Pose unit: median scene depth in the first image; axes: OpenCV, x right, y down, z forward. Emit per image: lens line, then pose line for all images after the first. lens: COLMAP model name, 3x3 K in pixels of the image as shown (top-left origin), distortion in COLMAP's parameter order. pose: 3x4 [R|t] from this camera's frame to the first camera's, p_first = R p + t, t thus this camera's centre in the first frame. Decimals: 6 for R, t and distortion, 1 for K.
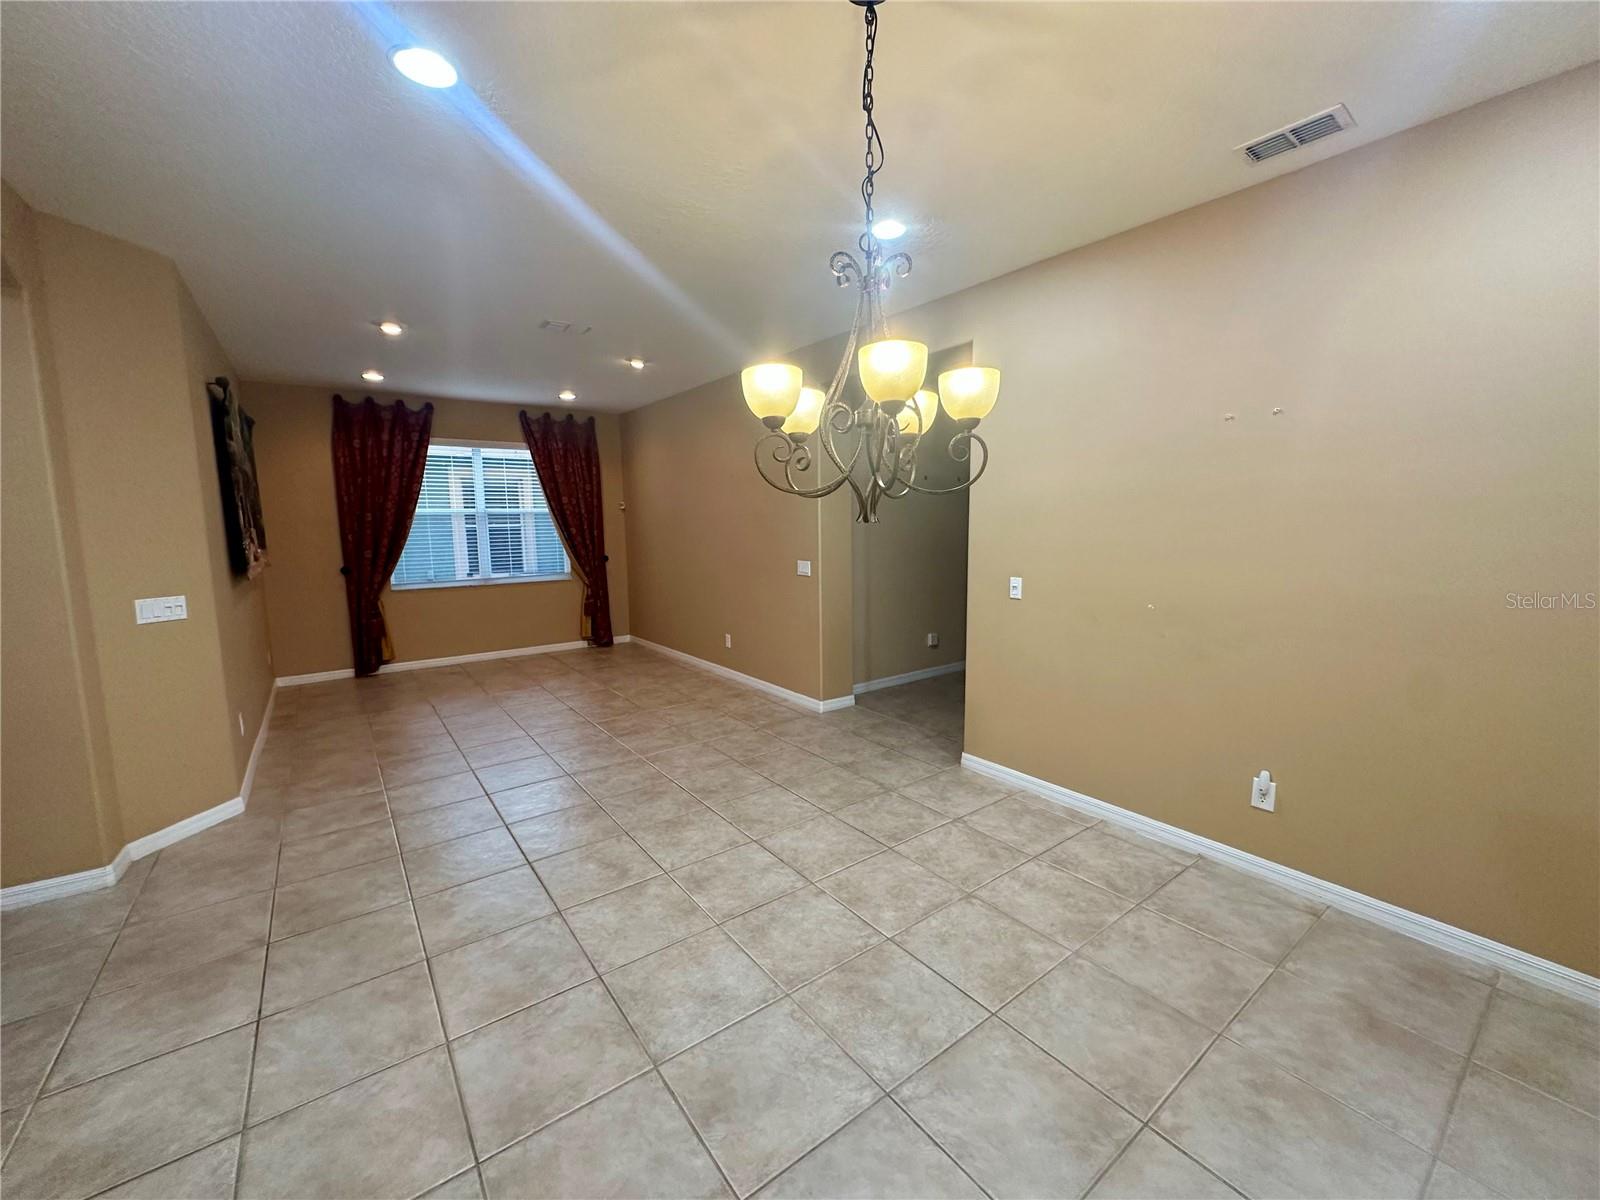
lens RADIAL K [[640.0, 0, 801.0], [0, 640.0, 601.3], [0, 0, 1]] dist [-0.001832, 0.000471]
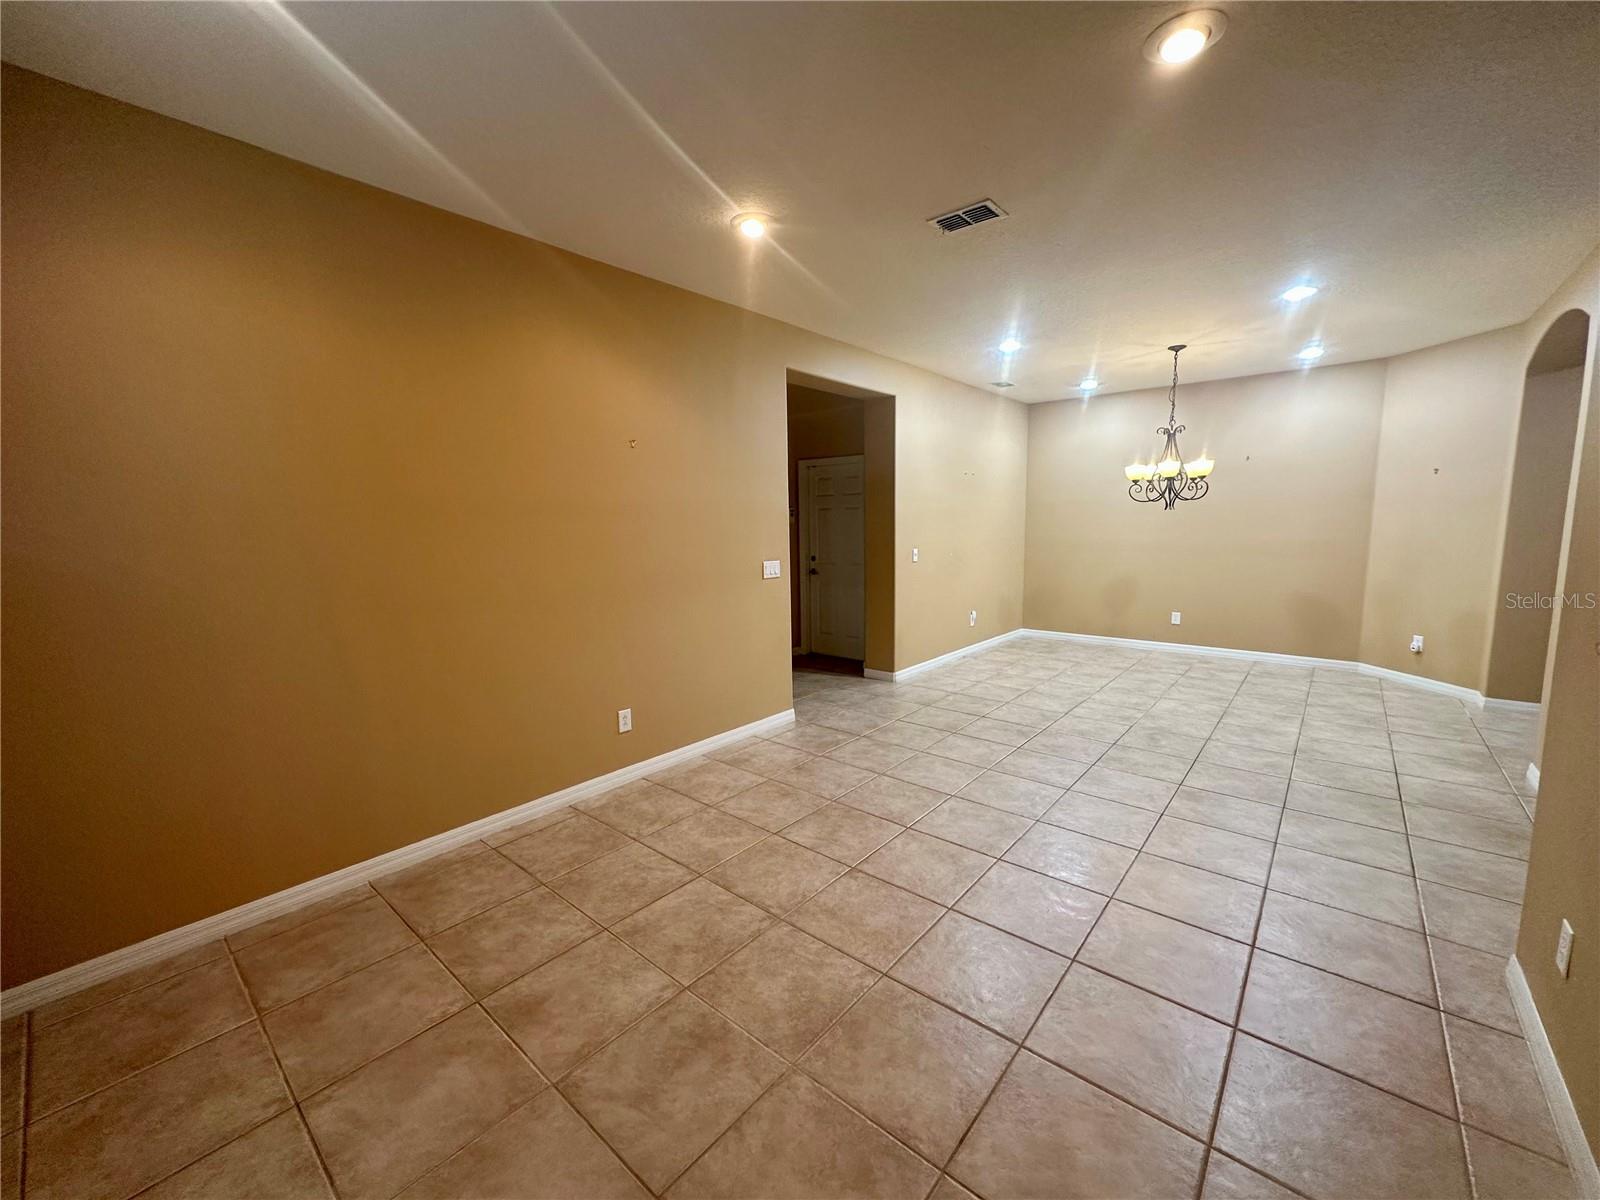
lens RADIAL K [[640.0, 0, 800.7], [0, 640.0, 598.0], [0, 0, 1]] dist [-0.001832, 0.000471]
pose [[-0.222681, -0.104851, 0.969237, -1.306676], [0.142555, 0.980011, 0.138768, -0.197133], [-0.964412, 0.169071, -0.203283, 1.748799]]
